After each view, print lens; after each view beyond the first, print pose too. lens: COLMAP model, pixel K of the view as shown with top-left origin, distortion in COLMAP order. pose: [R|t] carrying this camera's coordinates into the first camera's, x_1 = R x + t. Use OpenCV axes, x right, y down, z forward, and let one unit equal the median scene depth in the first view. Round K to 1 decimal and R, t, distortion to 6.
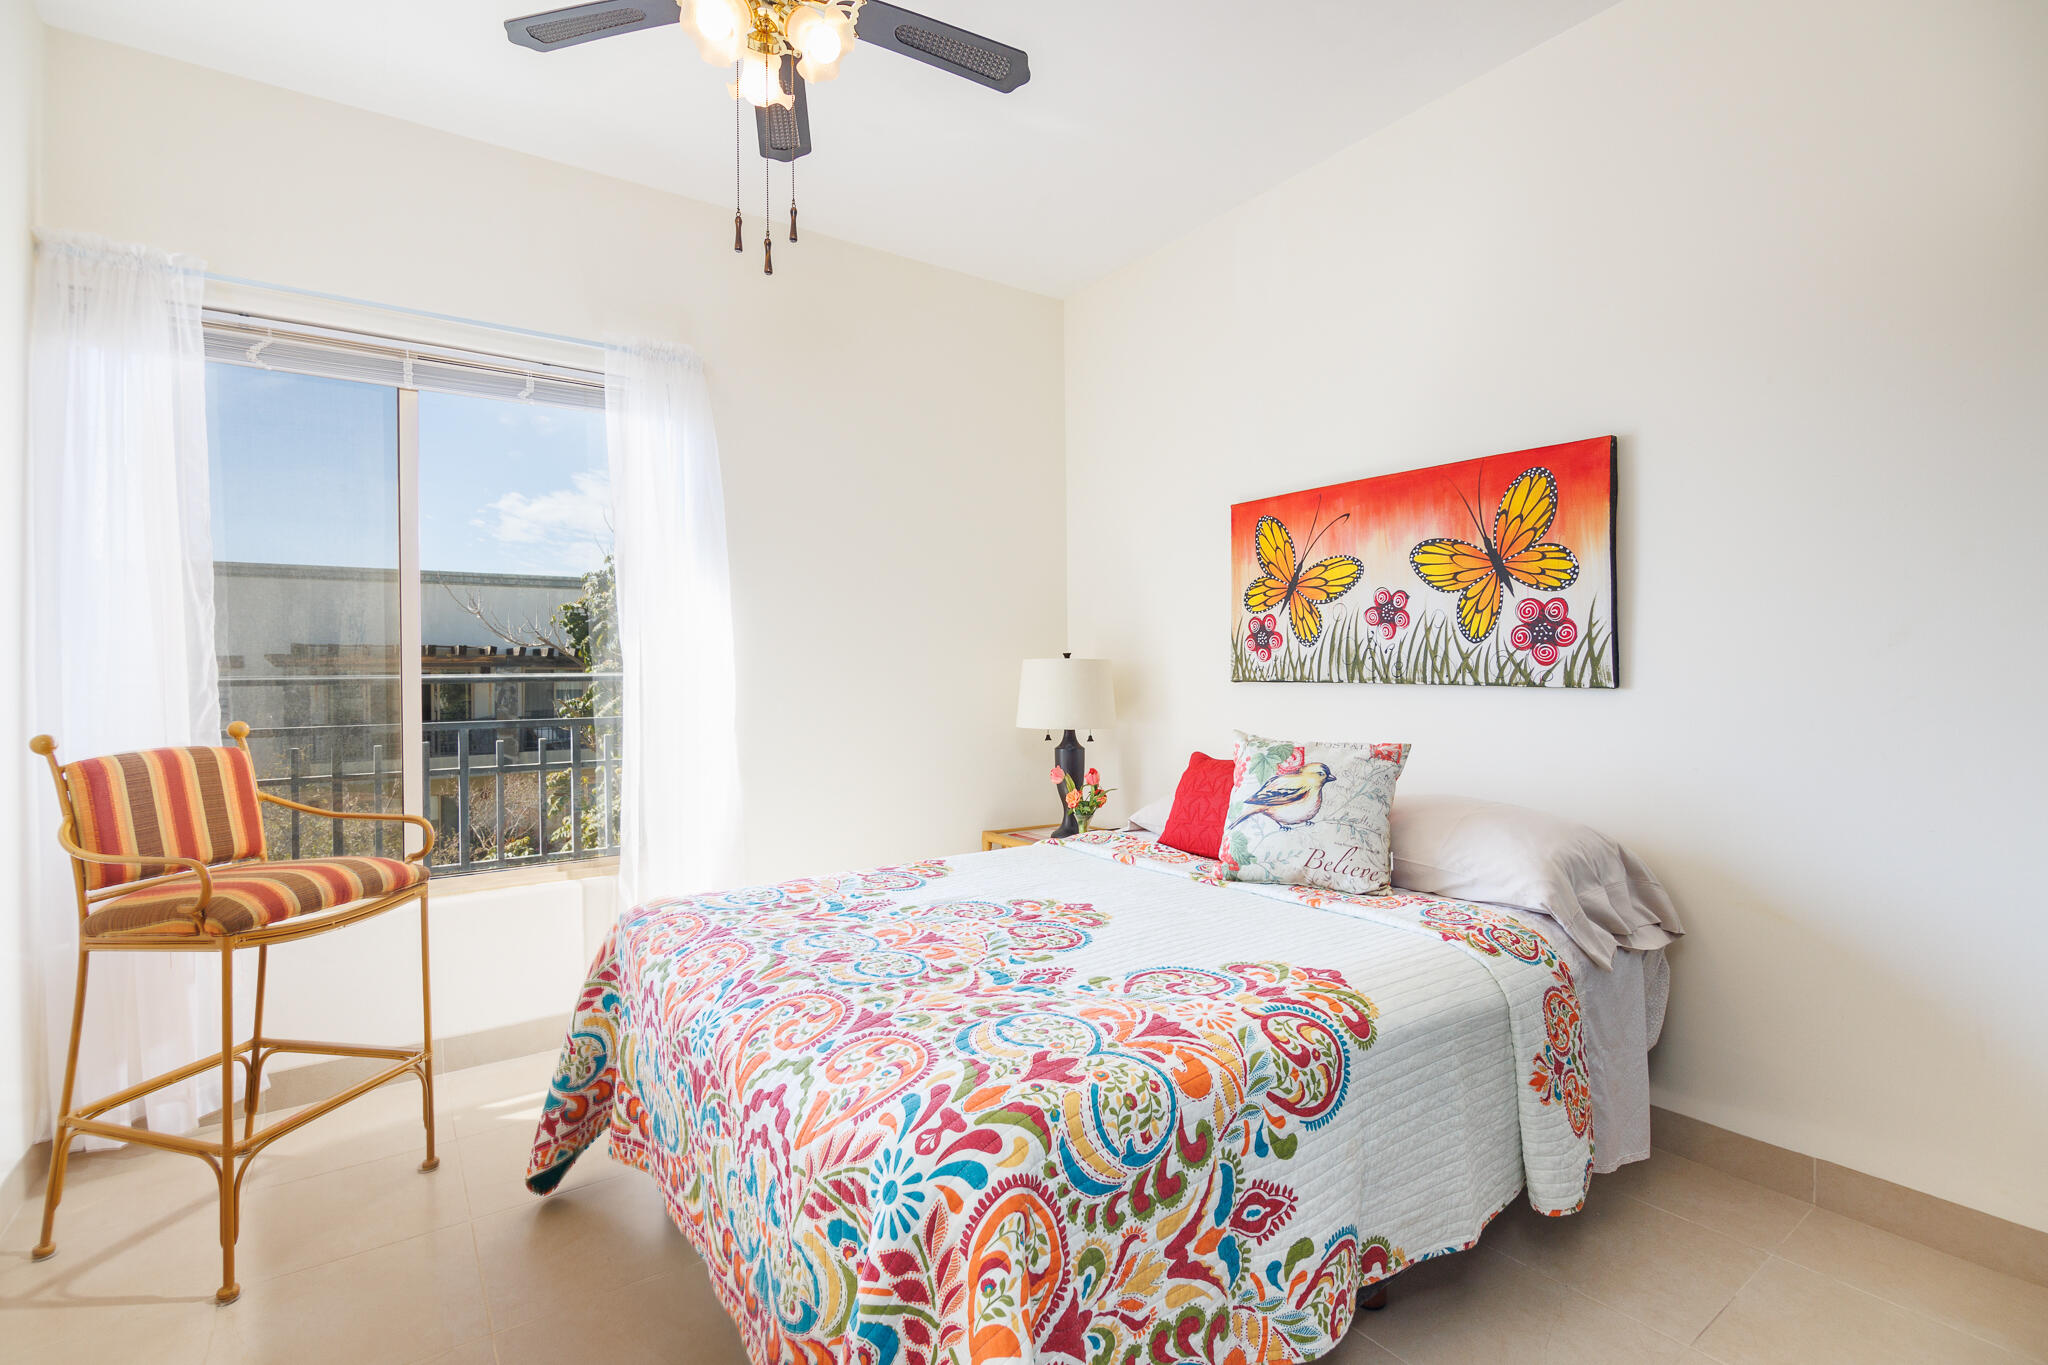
lens RADIAL K [[925.6, 0, 1016.5], [0, 925.6, 661.6], [0, 0, 1]] dist [-0.011210, -0.000799]
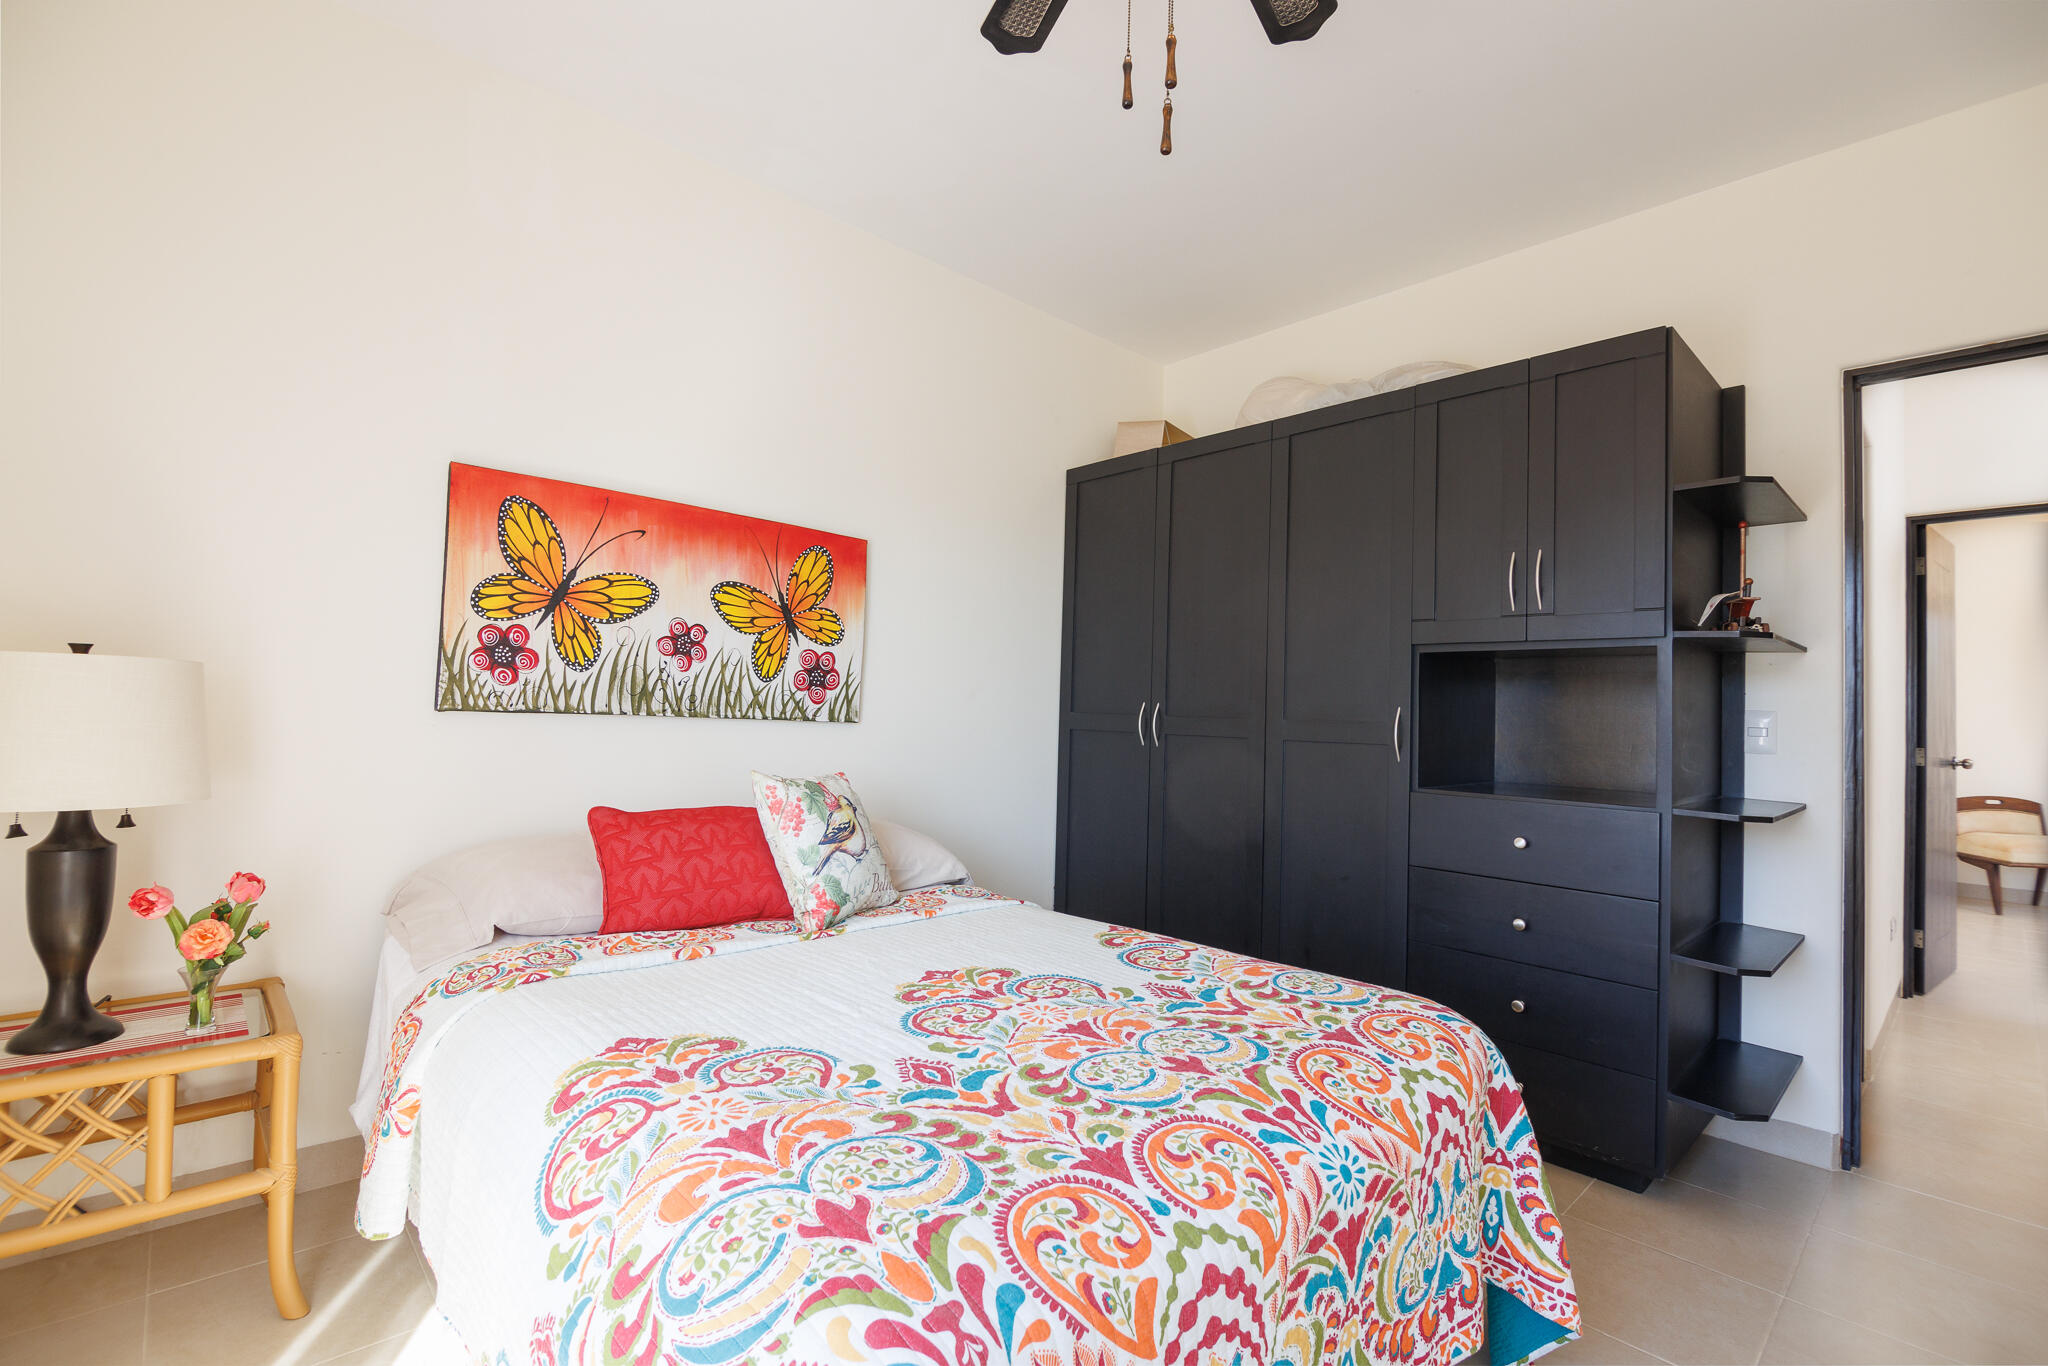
lens RADIAL K [[911.7, 0, 1023.6], [0, 911.7, 679.0], [0, 0, 1]] dist [-0.003393, -0.000231]
pose [[-0.138541, 0.038503, 0.989608, -0.655454], [-0.041861, 0.998123, -0.044695, 0.012877], [-0.989472, -0.047618, -0.136670, 0.838097]]
